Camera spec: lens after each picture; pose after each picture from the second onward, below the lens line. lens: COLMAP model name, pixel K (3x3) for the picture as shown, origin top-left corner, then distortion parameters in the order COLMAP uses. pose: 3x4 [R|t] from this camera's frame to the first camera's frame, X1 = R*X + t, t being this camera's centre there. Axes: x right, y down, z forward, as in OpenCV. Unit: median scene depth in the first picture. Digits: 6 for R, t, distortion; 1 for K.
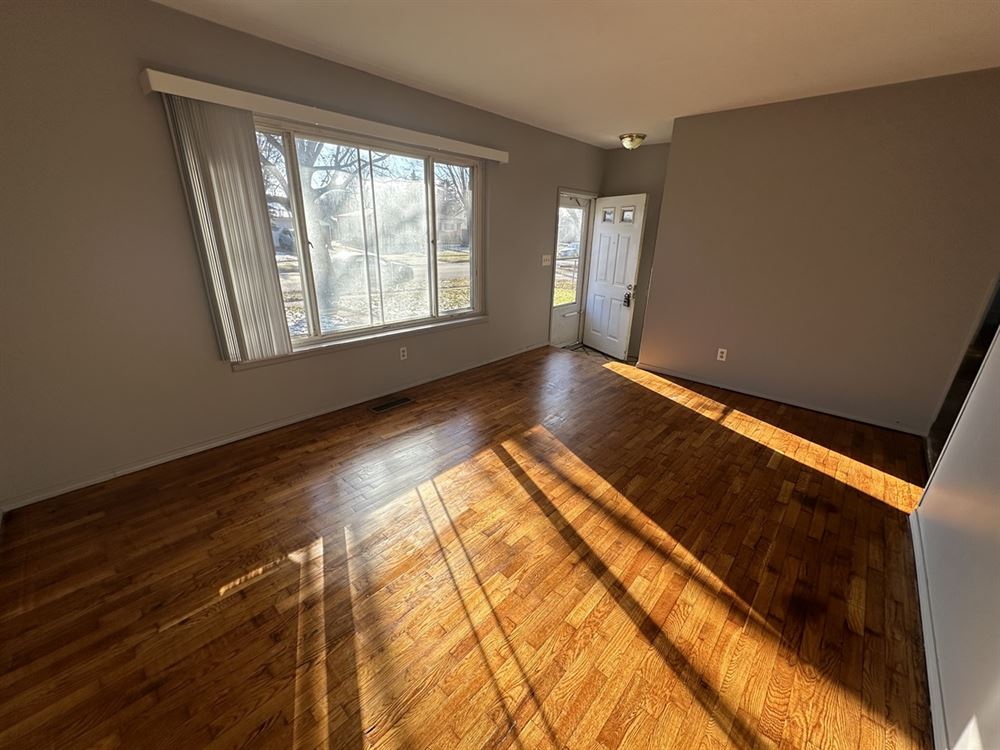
lens RADIAL K [[397.7, 0, 497.7], [0, 397.7, 376.0], [0, 0, 1]] dist [-0.001036, -0.000103]
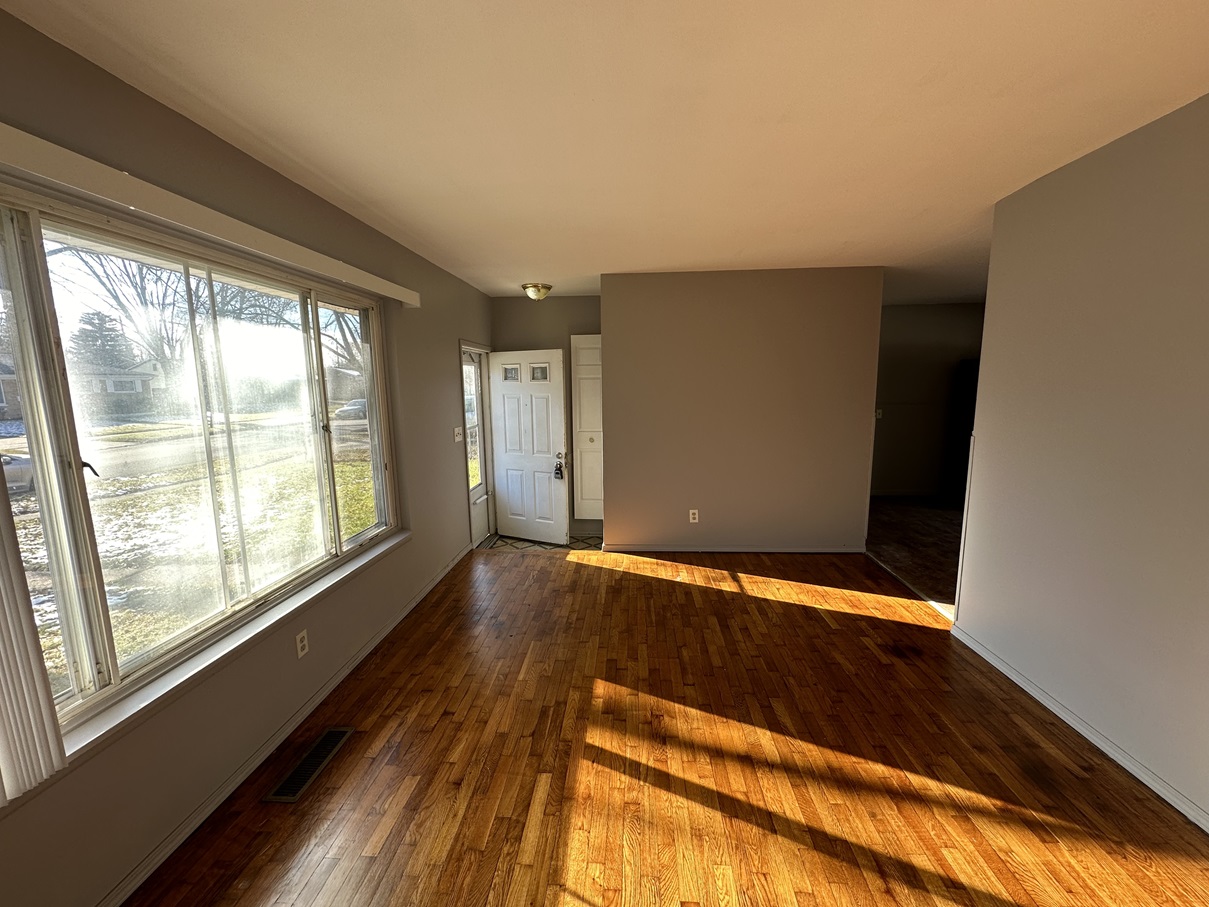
lens RADIAL K [[480.9, 0, 604.9], [0, 480.9, 456.1], [0, 0, 1]] dist [-0.001036, -0.000103]
pose [[0.774435, -0.127078, 0.619760, -0.300400], [0.244502, 0.963622, -0.107938, -0.132941], [-0.583497, 0.235124, 0.777334, 0.252055]]
